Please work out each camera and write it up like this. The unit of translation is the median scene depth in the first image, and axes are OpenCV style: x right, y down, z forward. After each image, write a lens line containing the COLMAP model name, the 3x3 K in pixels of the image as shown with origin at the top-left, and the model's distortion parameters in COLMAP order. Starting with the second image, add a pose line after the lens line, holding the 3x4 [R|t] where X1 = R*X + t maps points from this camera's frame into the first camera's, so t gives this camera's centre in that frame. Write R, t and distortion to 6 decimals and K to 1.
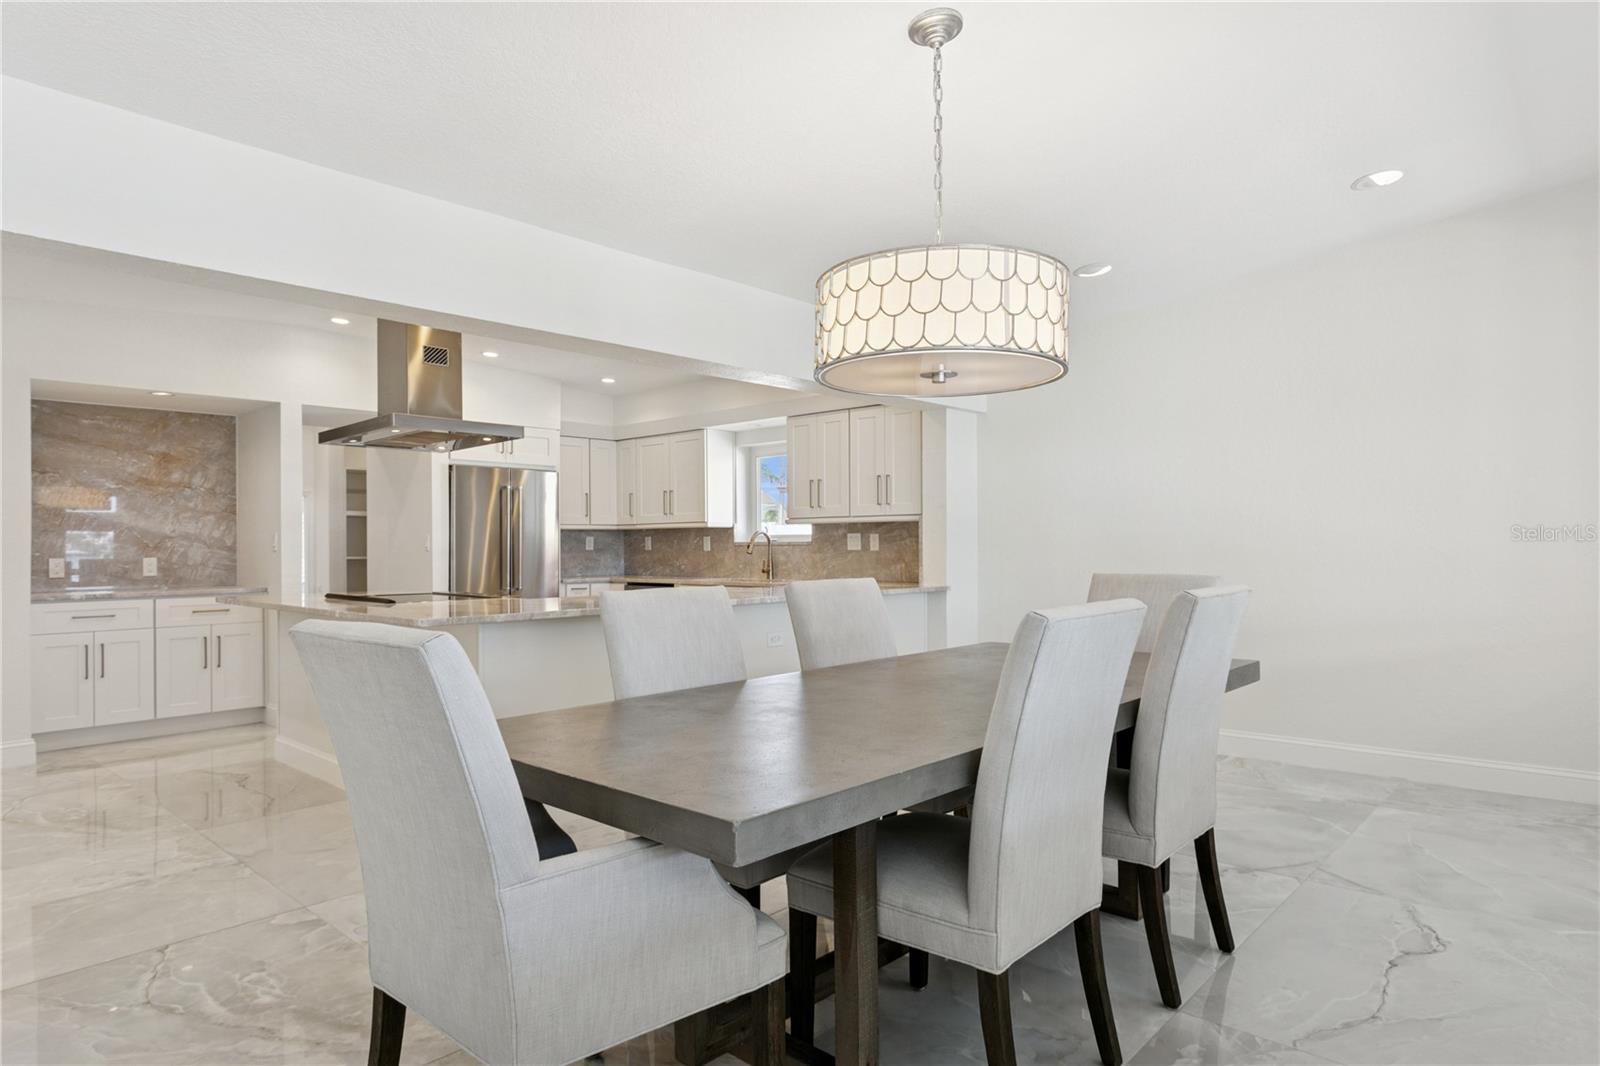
lens RADIAL K [[947.0, 0, 807.6], [0, 947.0, 544.0], [0, 0, 1]] dist [0.002483, -0.005910]
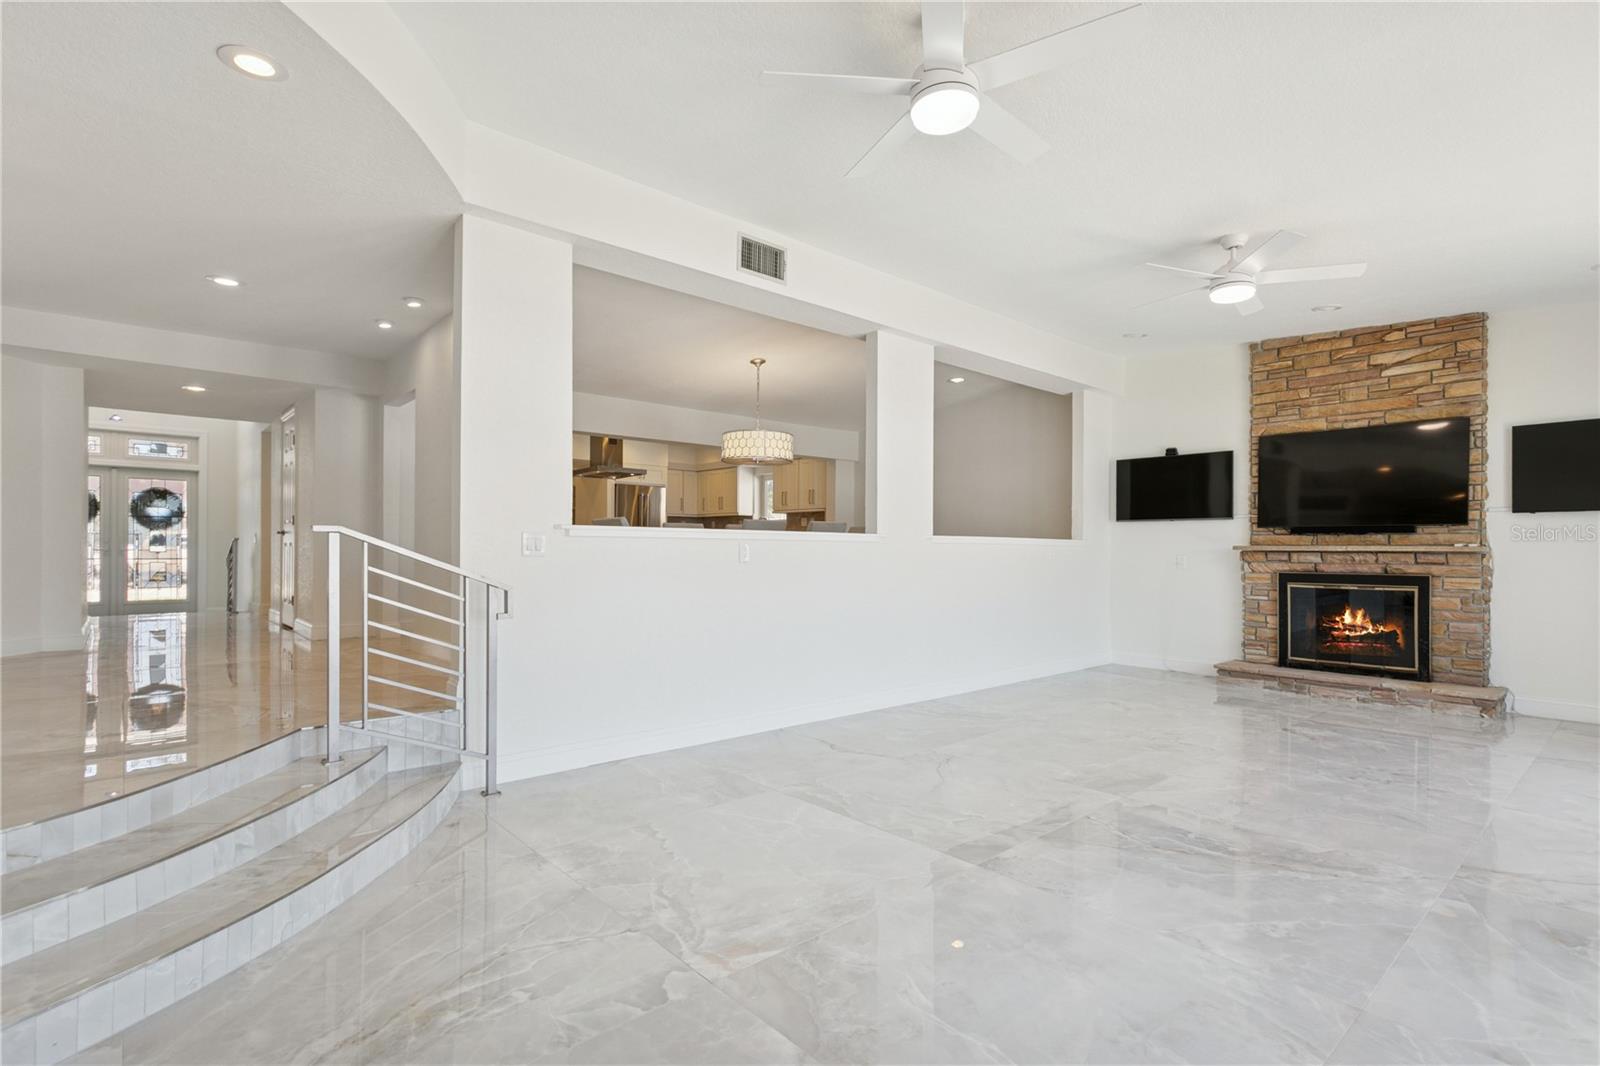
lens RADIAL K [[766.4, 0, 806.9], [0, 766.4, 541.4], [0, 0, 1]] dist [0.004527, 0.001813]
pose [[0.993830, 0.011109, -0.110360, 0.241935], [-0.011267, 0.999936, -0.000804, 0.041040], [0.110344, 0.002042, 0.993891, -0.664435]]
